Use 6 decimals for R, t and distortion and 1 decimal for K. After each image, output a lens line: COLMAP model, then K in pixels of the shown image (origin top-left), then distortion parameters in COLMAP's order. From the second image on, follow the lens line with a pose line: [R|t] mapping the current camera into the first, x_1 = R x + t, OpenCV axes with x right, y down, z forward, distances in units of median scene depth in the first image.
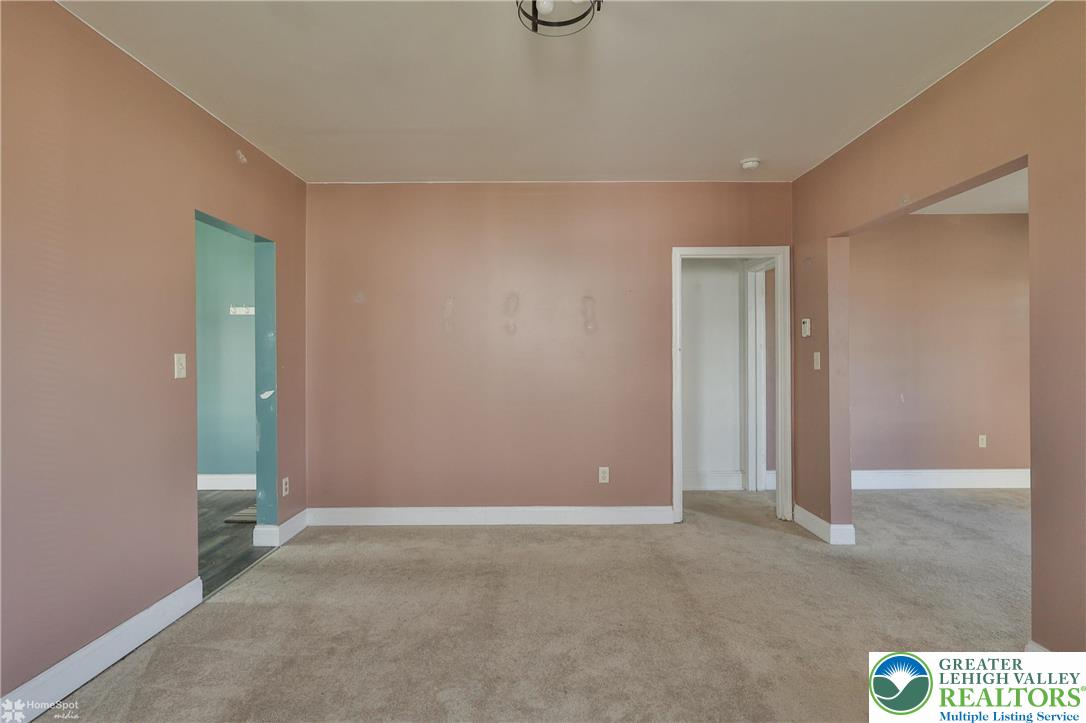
lens RADIAL K [[532.3, 0, 543.6], [0, 532.3, 355.7], [0, 0, 1]] dist [-0.001842, -0.000121]
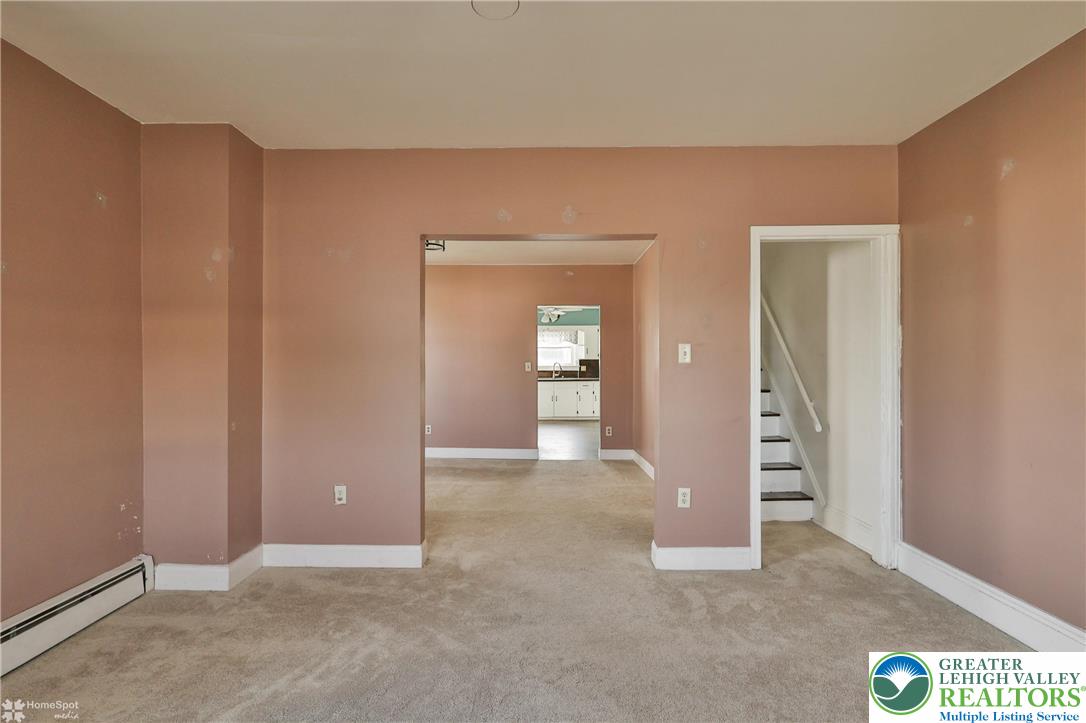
lens RADIAL K [[536.1, 0, 543.7], [0, 536.1, 367.3], [0, 0, 1]] dist [-0.000597, 0.000442]
pose [[-0.006184, 0.008898, -0.999941, 1.490358], [0.003464, 0.999955, 0.008877, -0.001864], [0.999975, -0.003409, -0.006214, 0.805495]]
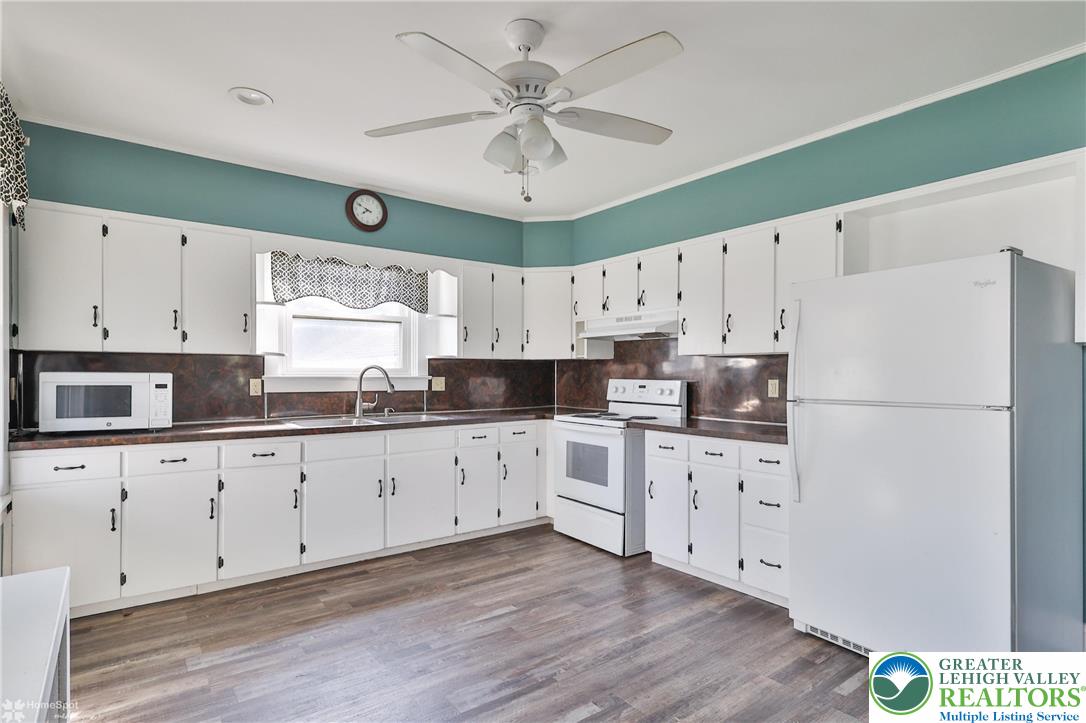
lens RADIAL K [[560.1, 0, 560.2], [0, 560.1, 376.1], [0, 0, 1]] dist [-0.000174, 0.000313]
pose [[0.617001, 0.009050, -0.786910, -0.835163], [-0.003870, 0.999957, 0.008466, 0.007158], [0.786953, -0.002178, 0.617009, 0.471000]]
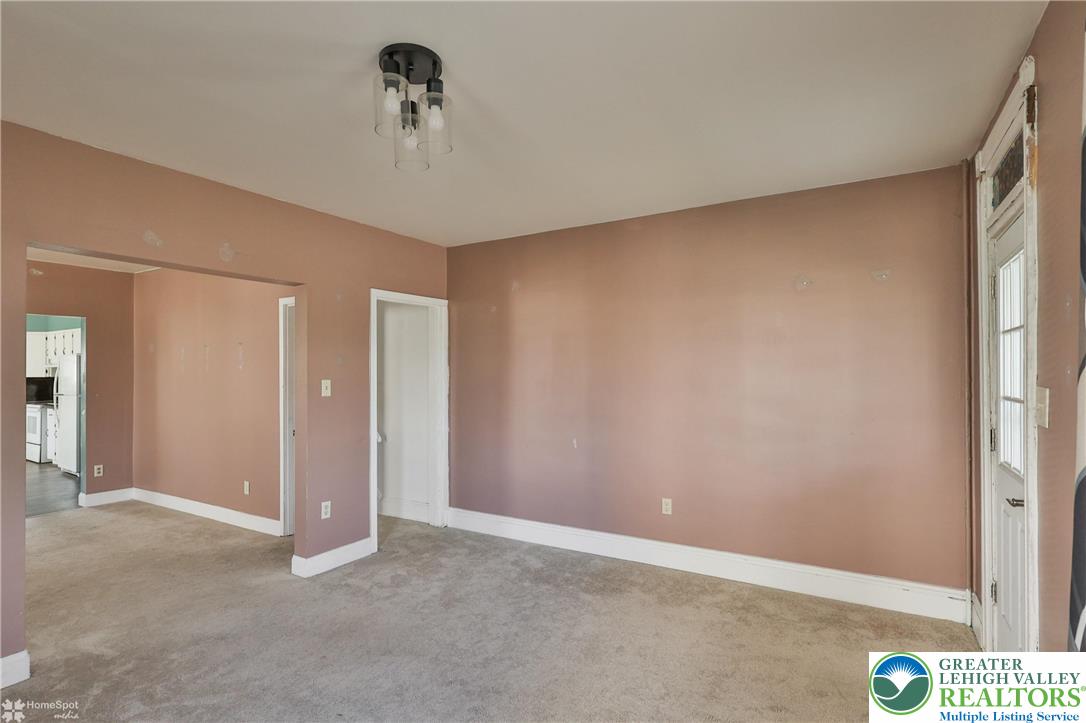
lens RADIAL K [[536.1, 0, 543.7], [0, 536.1, 367.3], [0, 0, 1]] dist [-0.000597, 0.000442]
pose [[0.855486, -0.003504, -0.517814, 1.513756], [0.000201, 0.999979, -0.006434, -0.051374], [0.517826, 0.005401, 0.855469, 0.335536]]
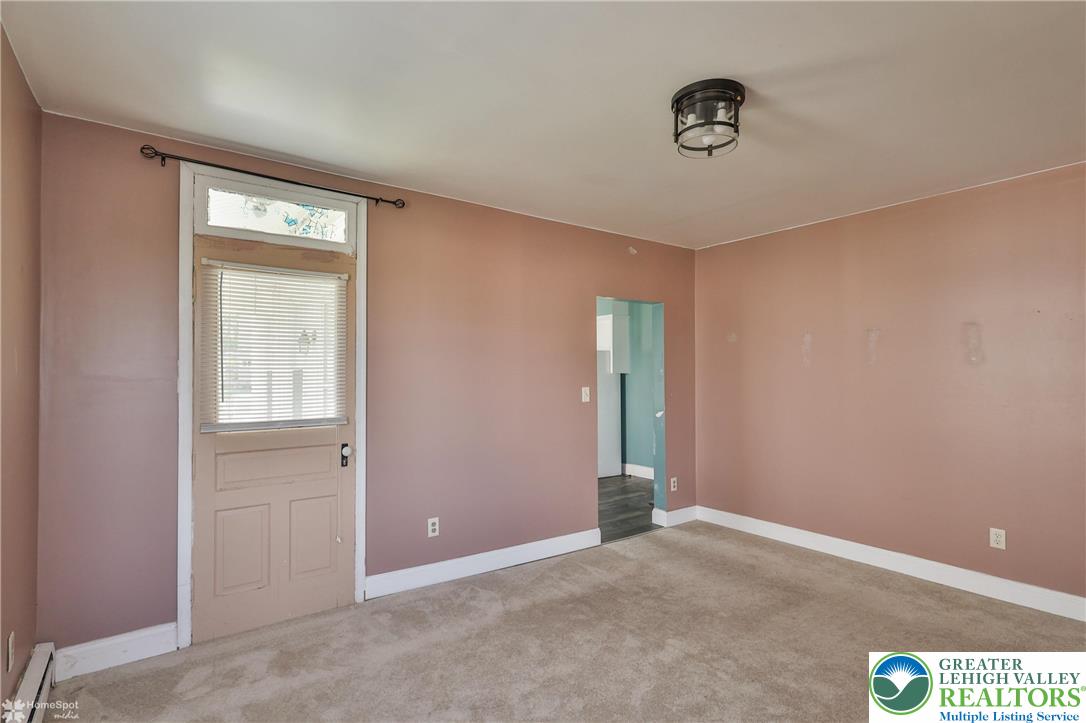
lens RADIAL K [[536.1, 0, 543.7], [0, 536.1, 367.3], [0, 0, 1]] dist [-0.000597, 0.000442]
pose [[0.594499, -0.004597, -0.804083, 0.414973], [0.002071, 0.999989, -0.004187, -0.042999], [0.804093, 0.000824, 0.594502, -0.061099]]
